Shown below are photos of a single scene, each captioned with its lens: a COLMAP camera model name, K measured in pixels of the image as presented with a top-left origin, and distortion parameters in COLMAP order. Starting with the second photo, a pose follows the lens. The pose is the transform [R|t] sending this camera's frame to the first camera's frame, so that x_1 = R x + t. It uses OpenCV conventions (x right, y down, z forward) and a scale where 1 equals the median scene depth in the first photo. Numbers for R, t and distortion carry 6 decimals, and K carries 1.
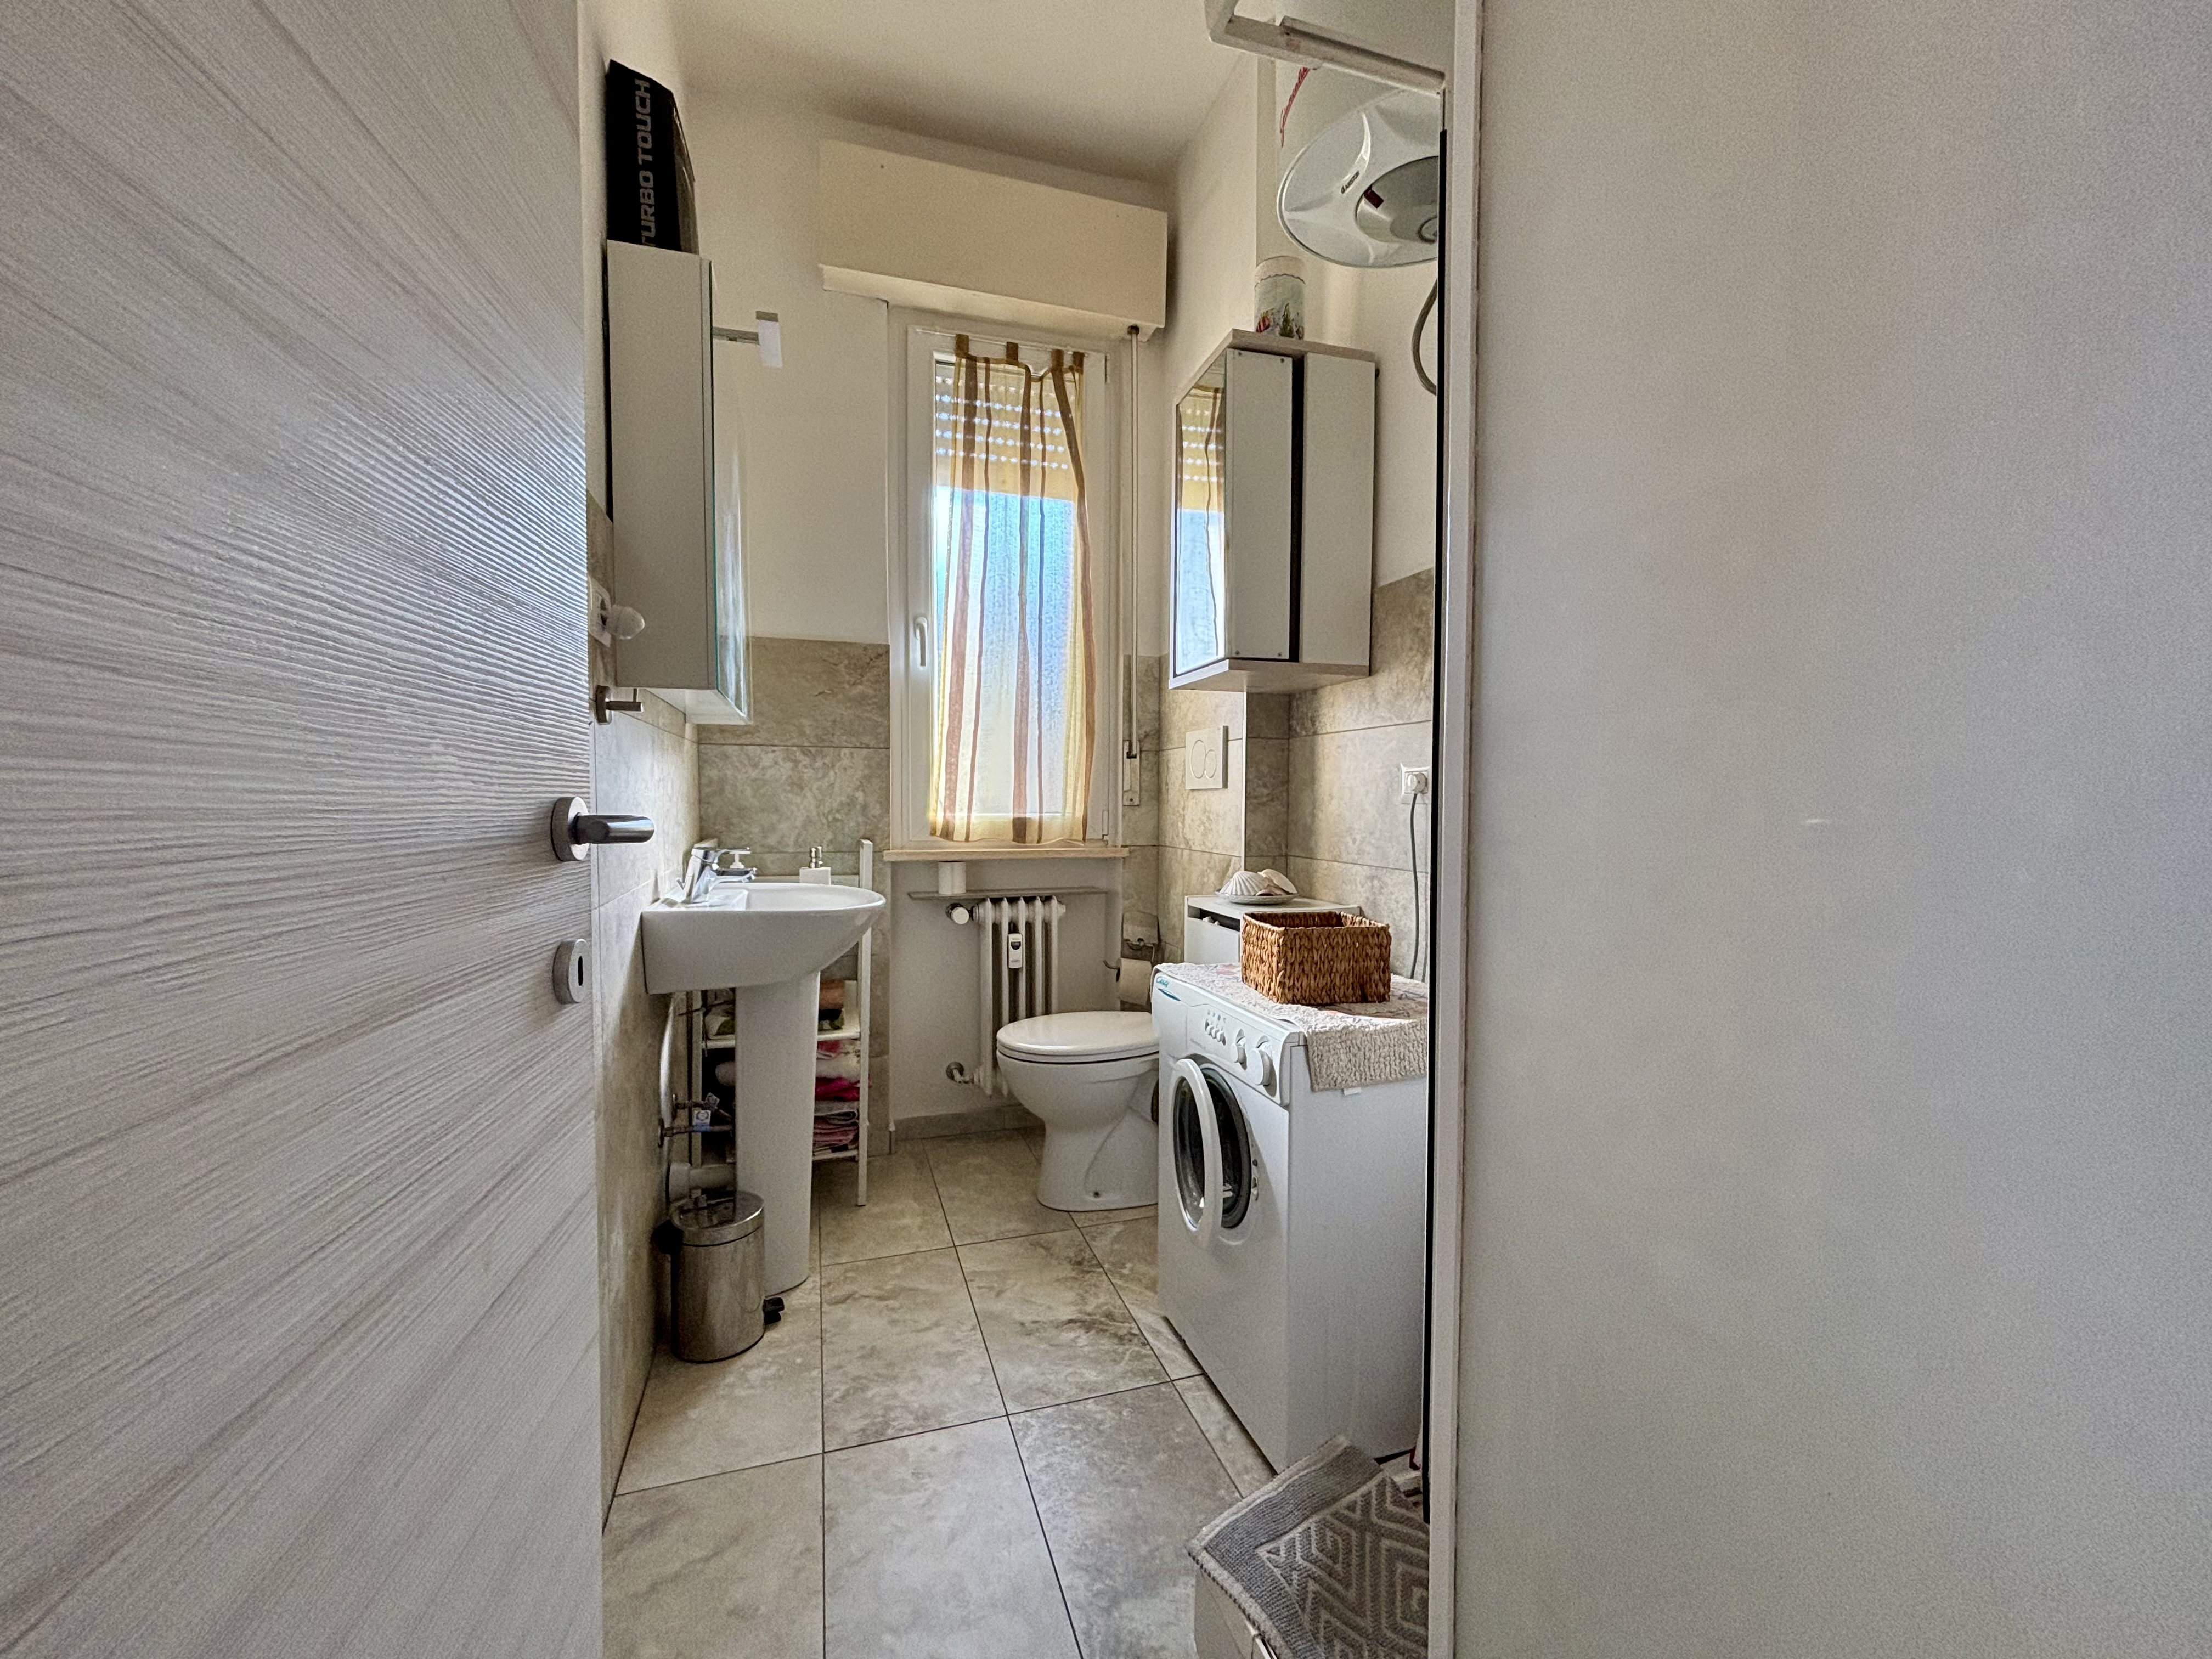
lens RADIAL K [[902.3, 0, 1107.6], [0, 902.3, 834.6], [0, 0, 1]] dist [0.003041, 0.000059]
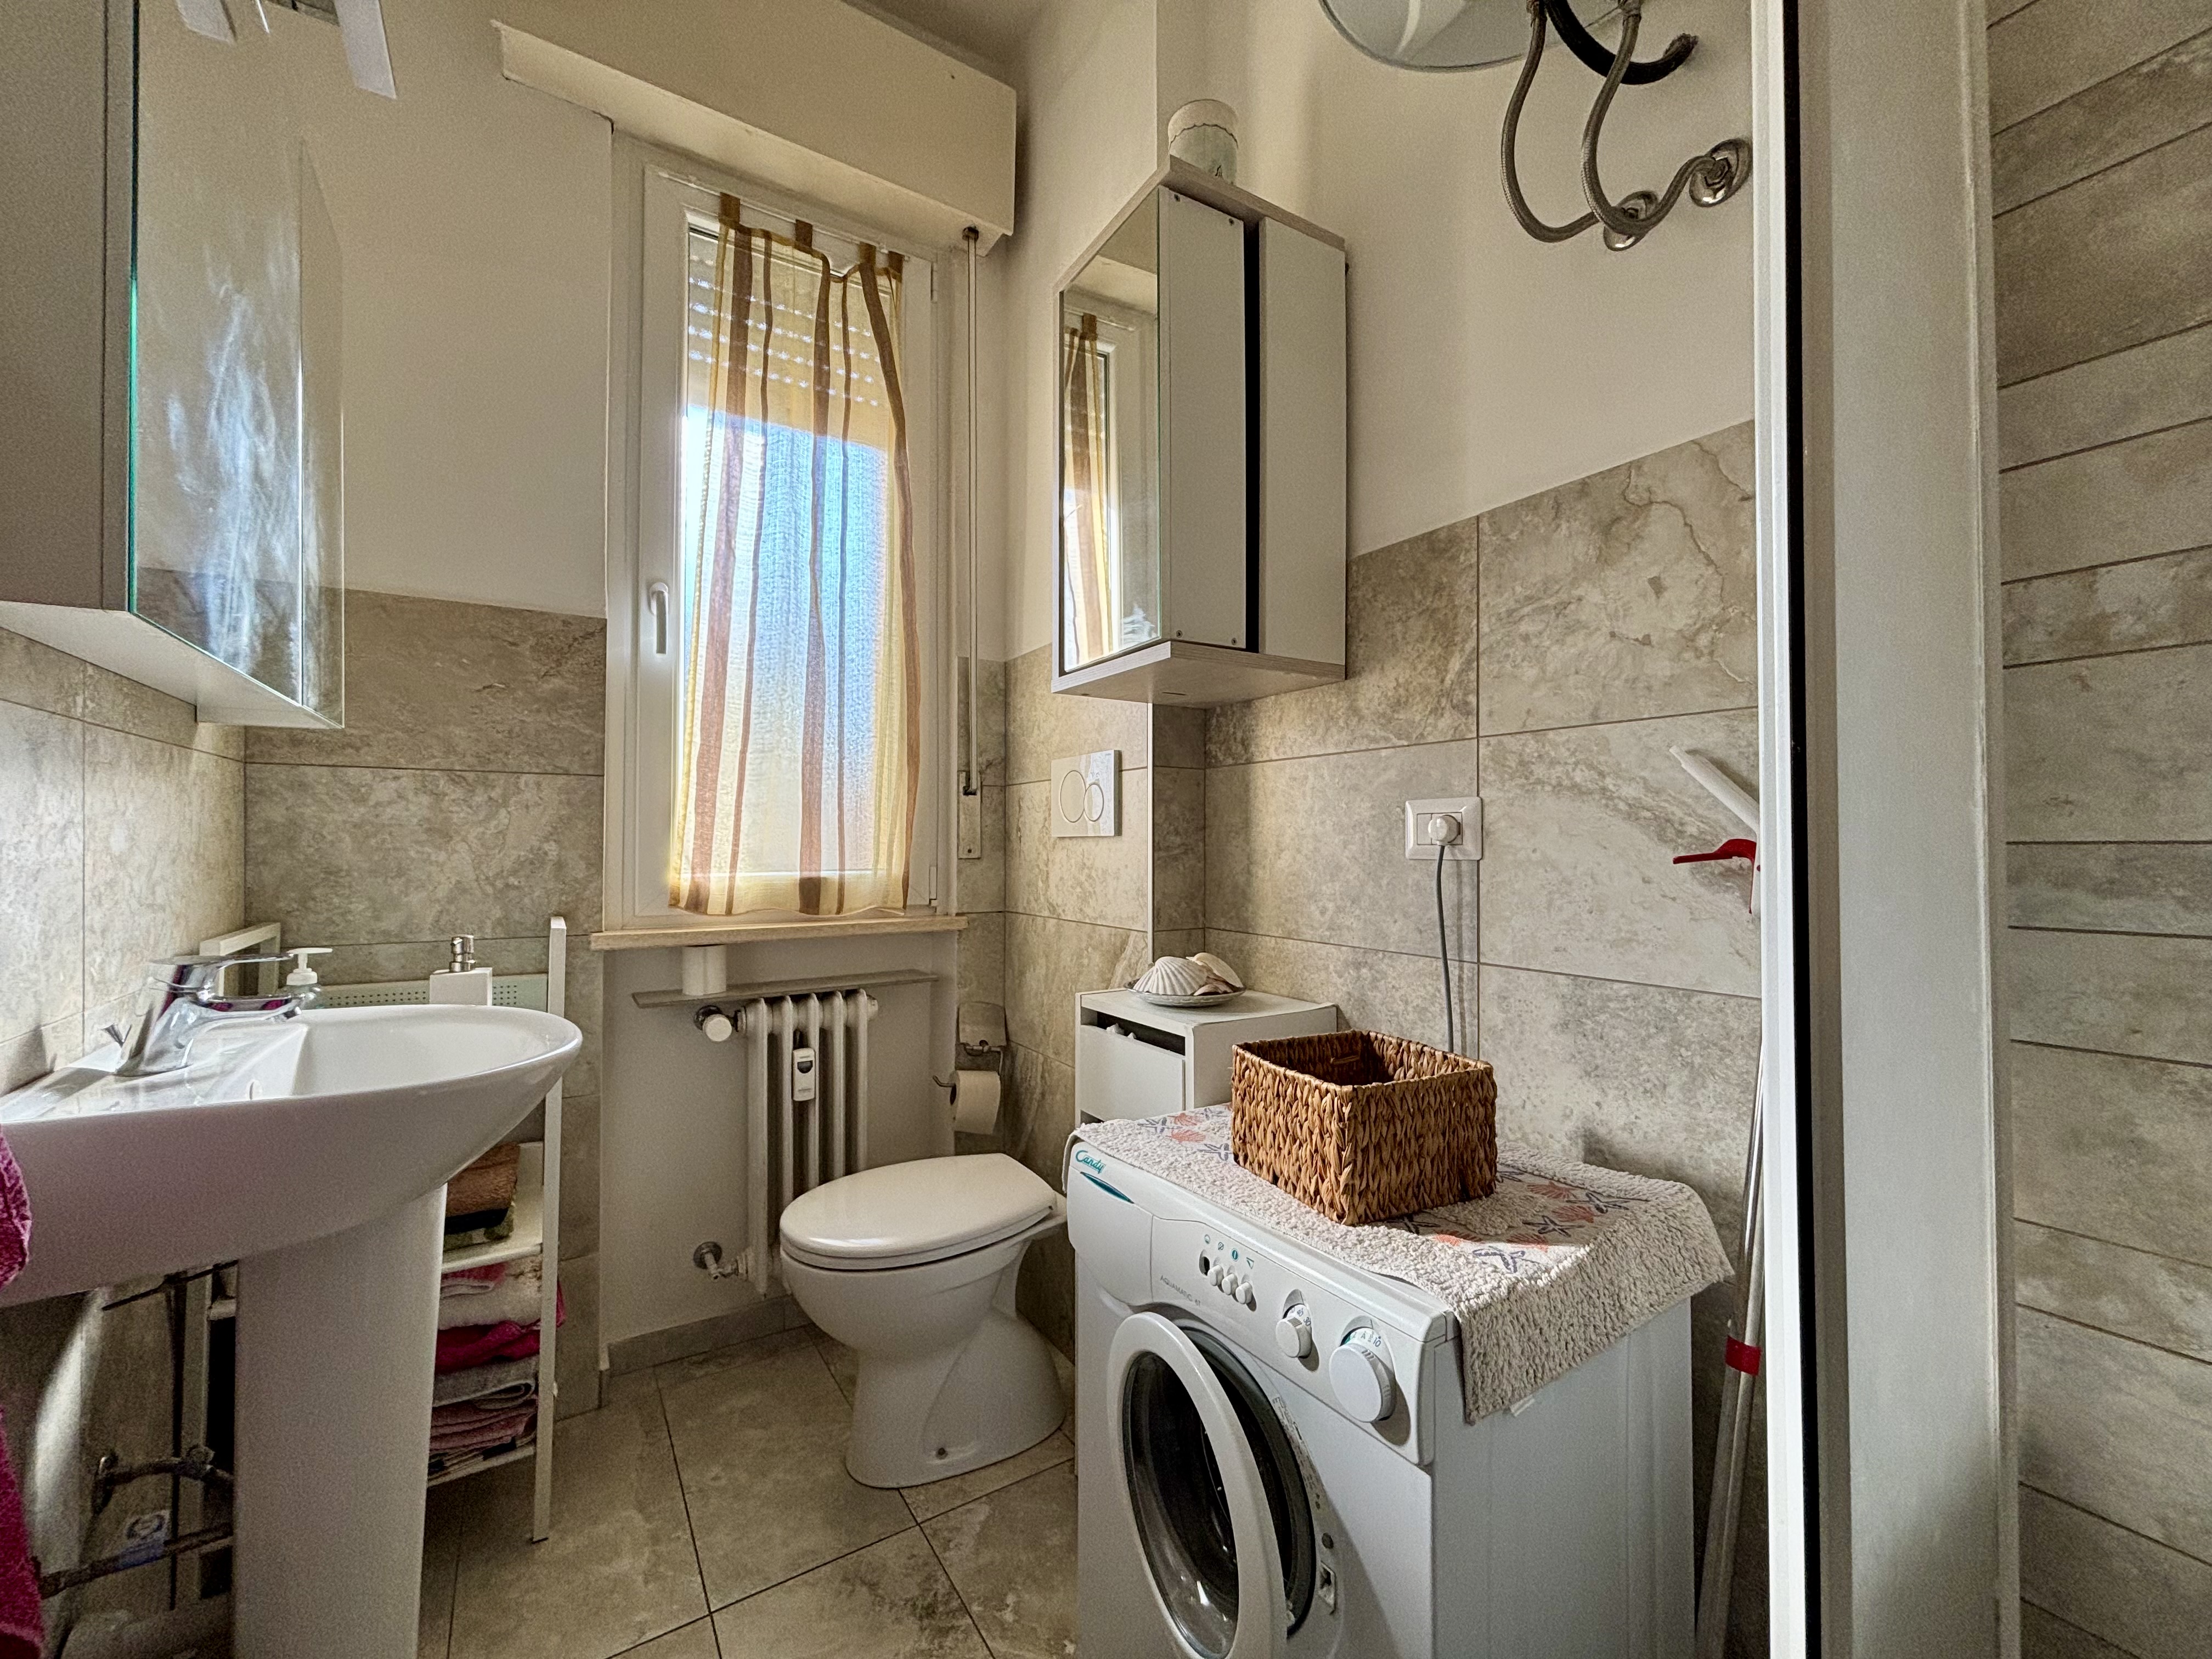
lens RADIAL K [[899.8, 0, 1106.0], [0, 899.8, 829.5], [0, 0, 1]] dist [-0.002622, 0.000035]
pose [[0.967838, -0.000551, 0.251574, -0.056678], [0.014089, 0.998547, -0.052015, -0.018442], [-0.251180, 0.053887, 0.966439, 0.290777]]
